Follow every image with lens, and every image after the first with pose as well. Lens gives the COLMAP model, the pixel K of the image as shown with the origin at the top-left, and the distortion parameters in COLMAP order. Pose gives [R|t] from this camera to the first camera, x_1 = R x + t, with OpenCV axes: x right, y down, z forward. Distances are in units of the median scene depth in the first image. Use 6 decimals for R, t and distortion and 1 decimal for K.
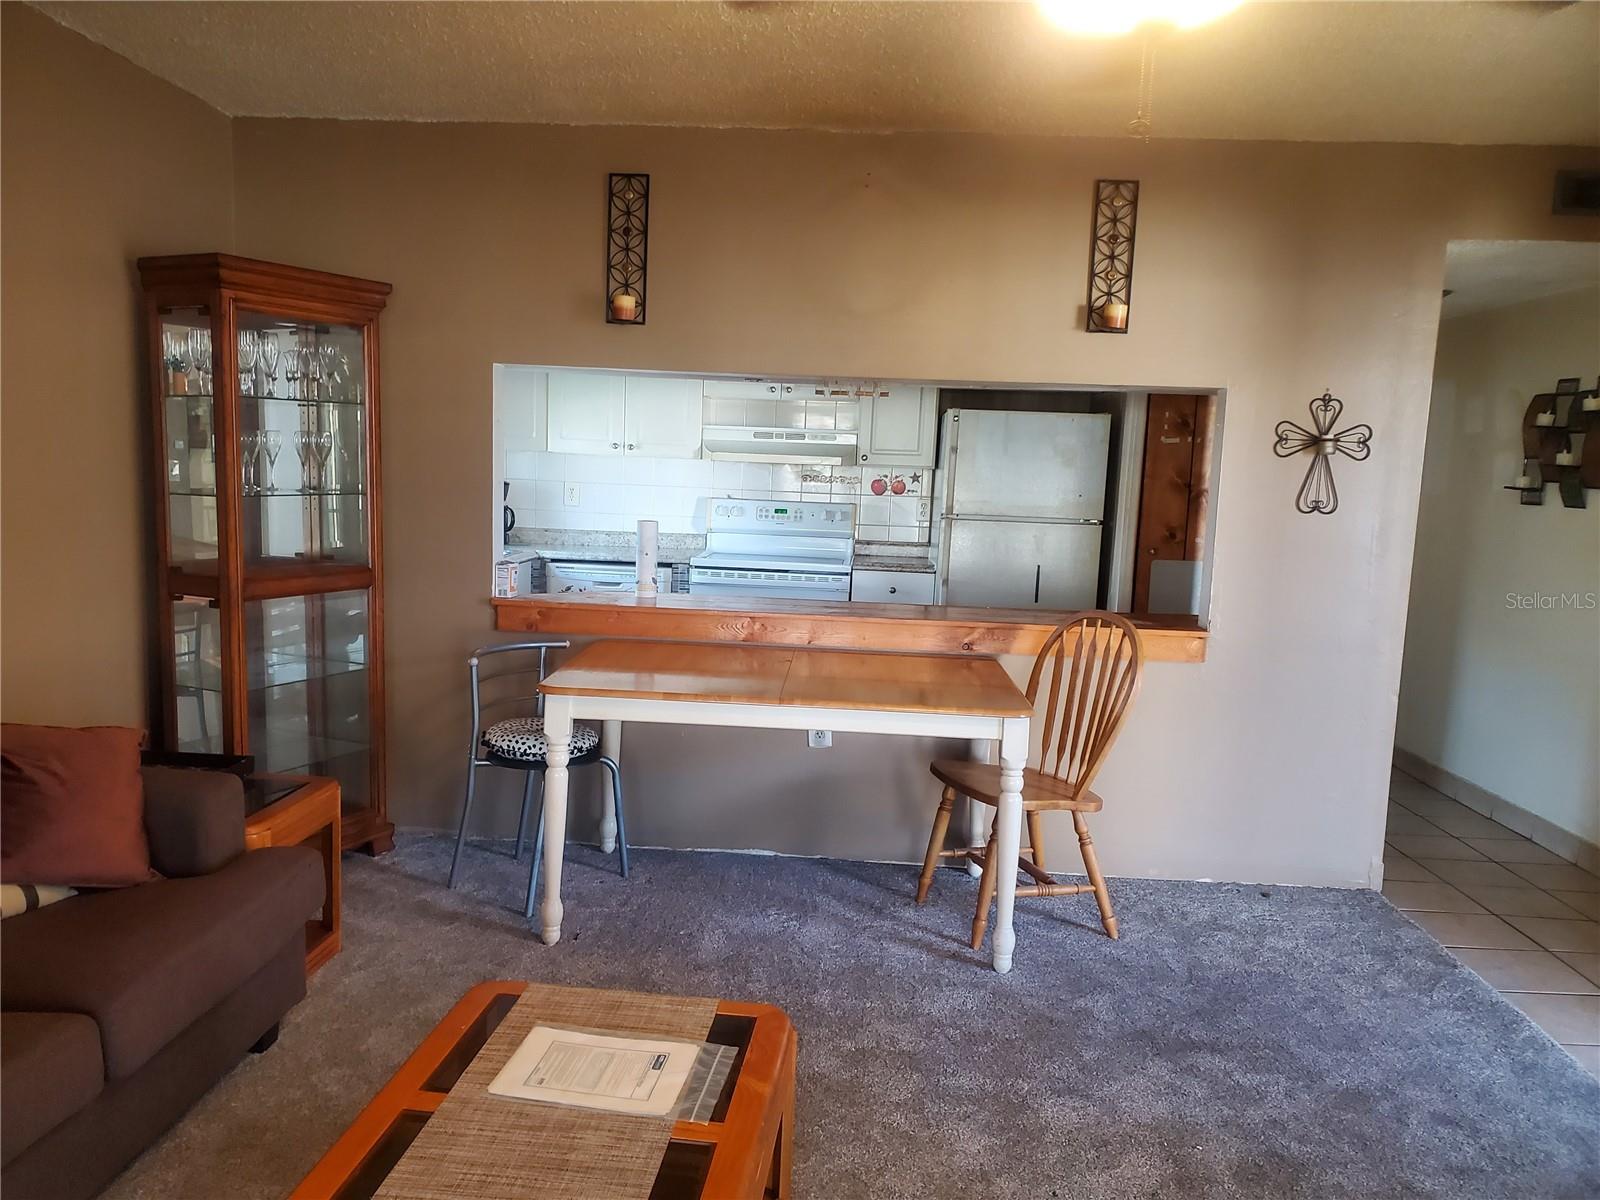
lens RADIAL K [[1254.8, 0, 799.4], [0, 1254.8, 614.6], [0, 0, 1]] dist [0.052497, -0.060348]
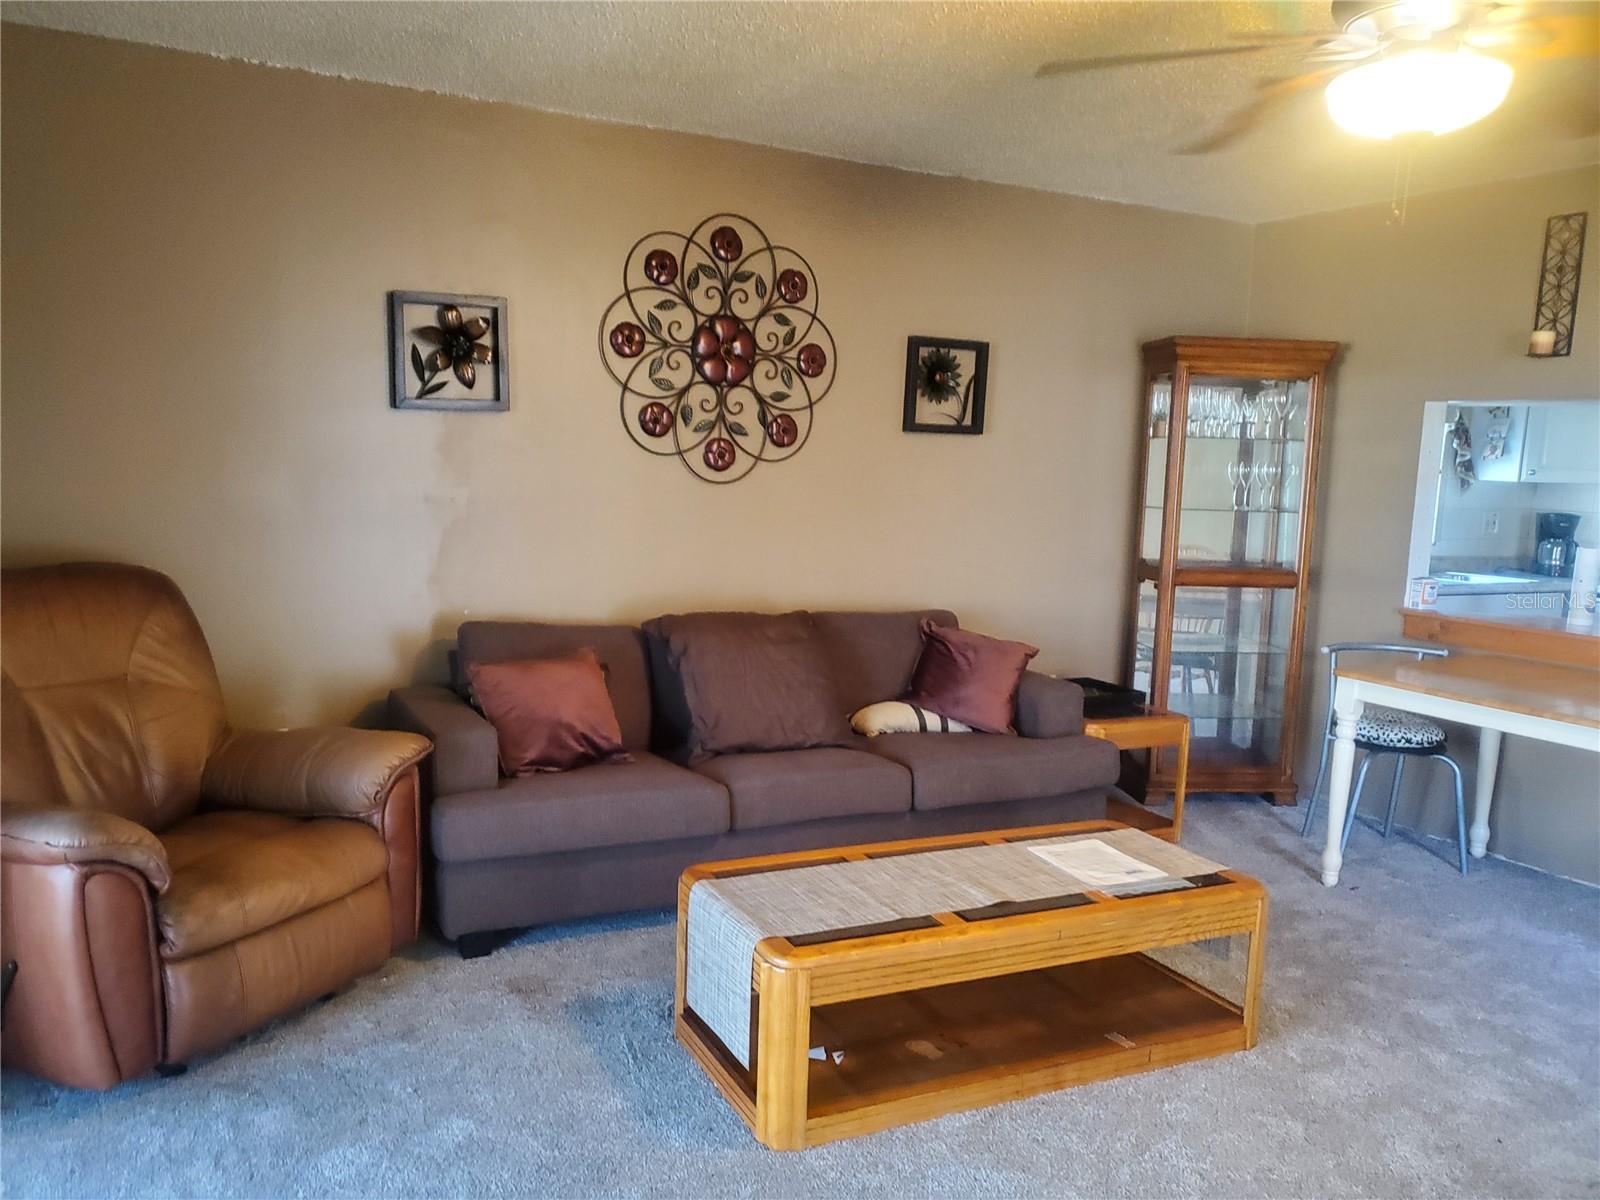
lens RADIAL K [[1254.8, 0, 759.2], [0, 1254.8, 627.1], [0, 0, 1]] dist [0.052497, -0.060348]
pose [[0.523317, 0.100449, -0.846197, 0.446547], [-0.121426, 0.991685, 0.042626, 0.027609], [0.843443, 0.080443, 0.531162, -0.098056]]
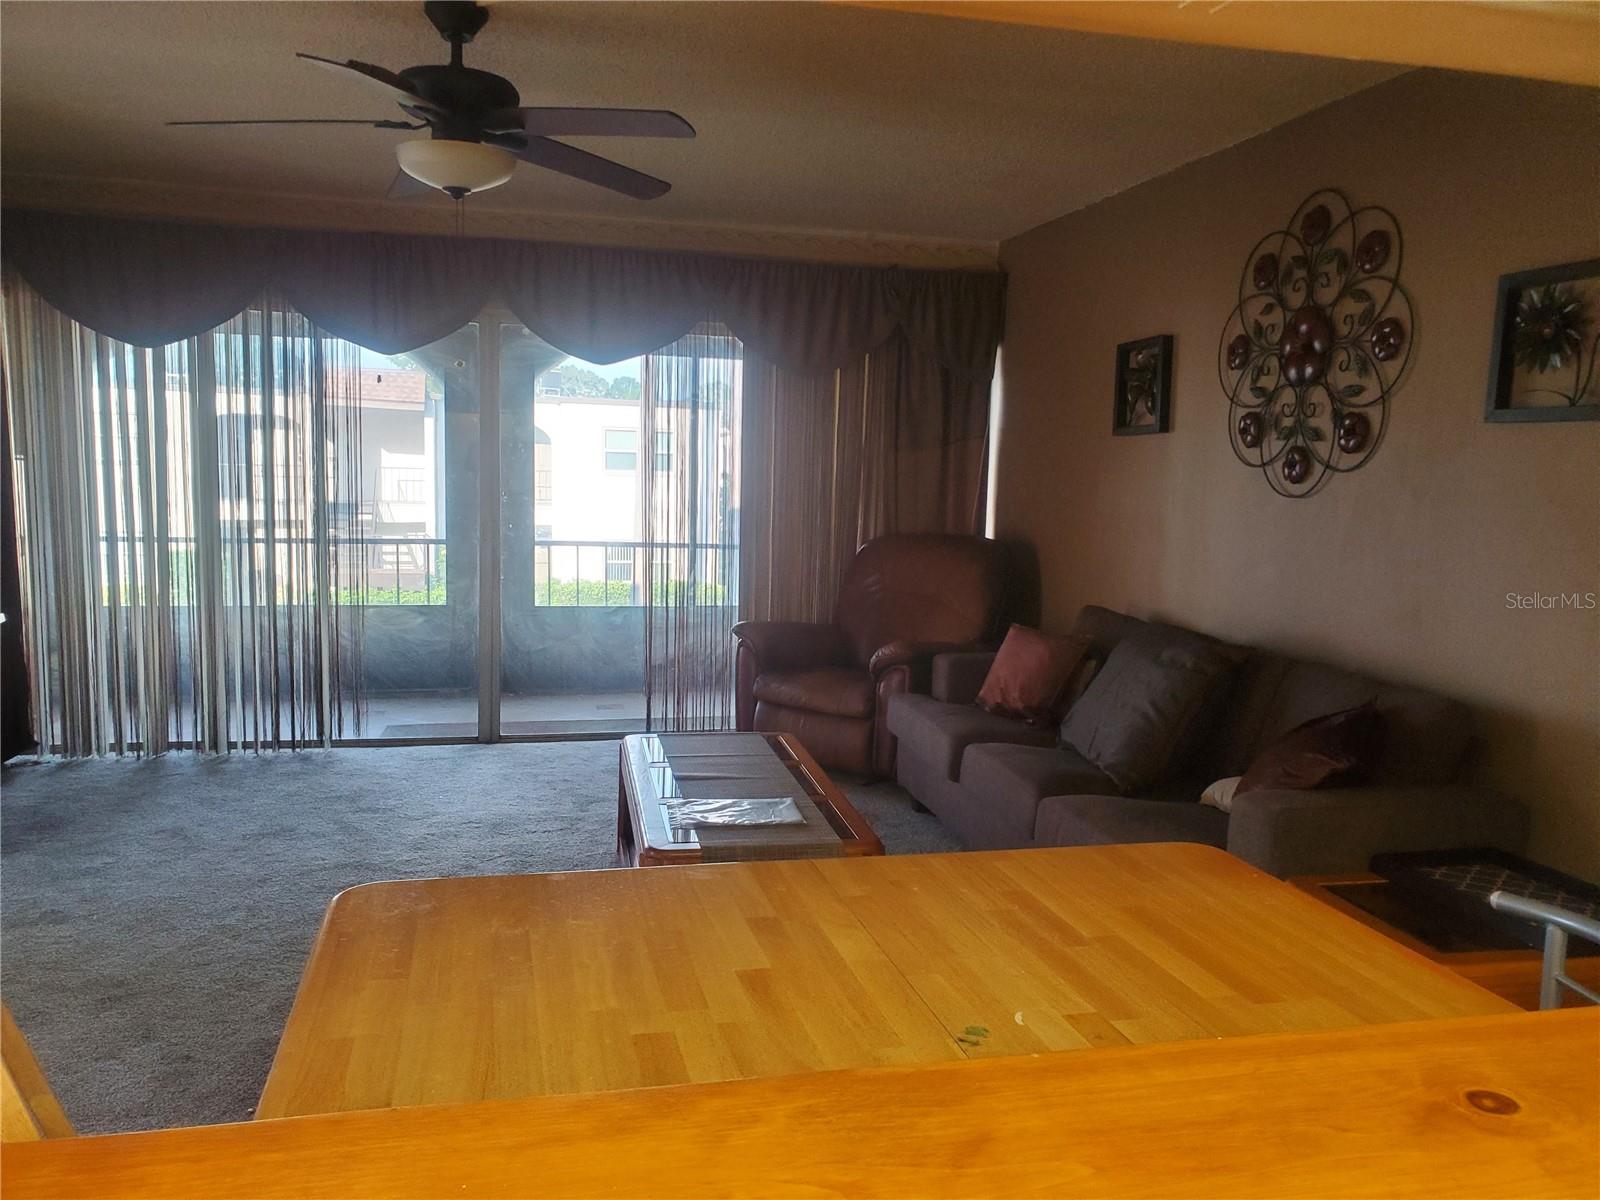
lens RADIAL K [[1254.8, 0, 796.9], [0, 1254.8, 609.5], [0, 0, 1]] dist [0.052497, -0.060348]
pose [[-0.946617, -0.019514, -0.321770, 0.160685], [-0.094420, 0.971173, 0.218877, -0.137199], [0.308224, 0.237574, -0.921171, 1.234508]]
